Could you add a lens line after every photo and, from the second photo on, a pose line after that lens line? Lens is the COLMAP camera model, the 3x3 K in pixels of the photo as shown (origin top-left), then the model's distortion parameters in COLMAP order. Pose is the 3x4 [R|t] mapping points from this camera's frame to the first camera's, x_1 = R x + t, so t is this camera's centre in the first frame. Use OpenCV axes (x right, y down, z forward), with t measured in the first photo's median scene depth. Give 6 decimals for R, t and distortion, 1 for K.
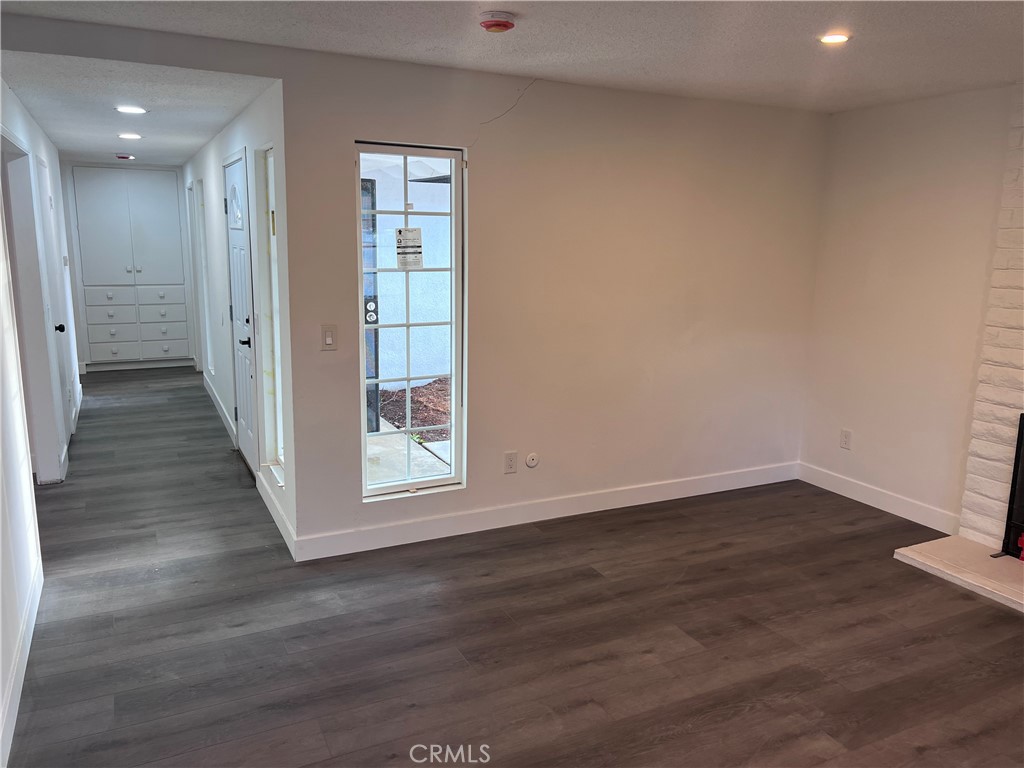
lens RADIAL K [[775.6, 0, 515.8], [0, 775.6, 377.2], [0, 0, 1]] dist [0.026414, -0.001702]
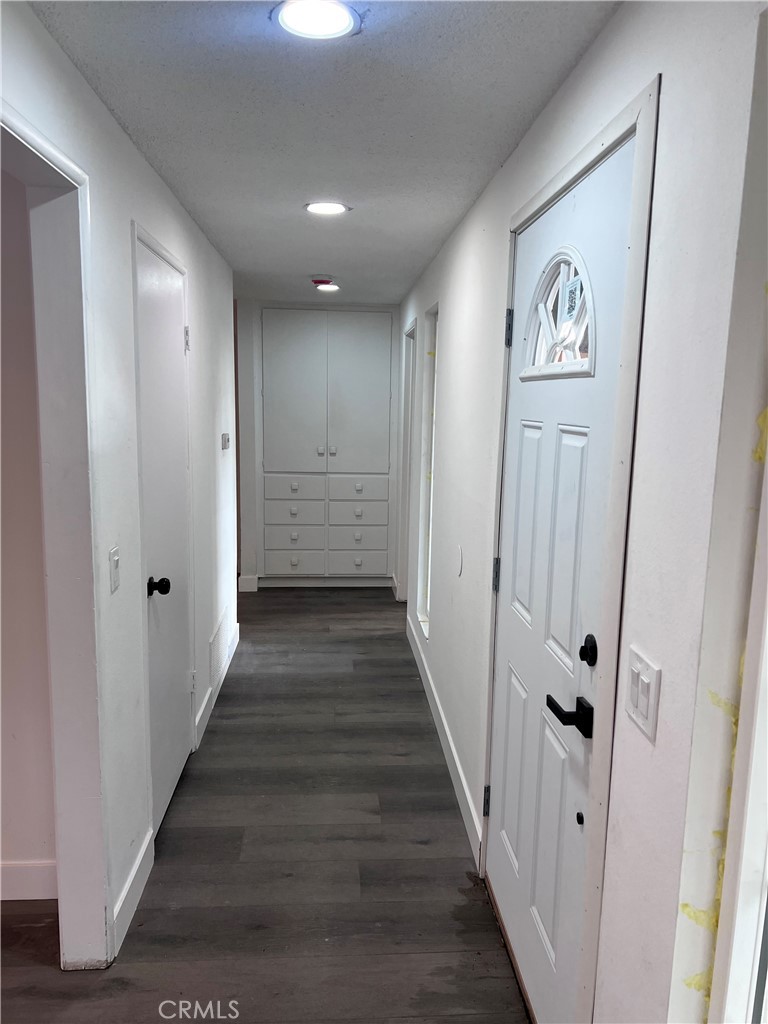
lens RADIAL K [[775.6, 0, 384.0], [0, 775.6, 512.0], [0, 0, 1]] dist [0.026414, -0.001702]
pose [[0.922150, 0.058927, -0.382318, -0.194665], [-0.077828, 0.996382, -0.034146, -0.073156], [0.378923, 0.061243, 0.923400, 0.430387]]
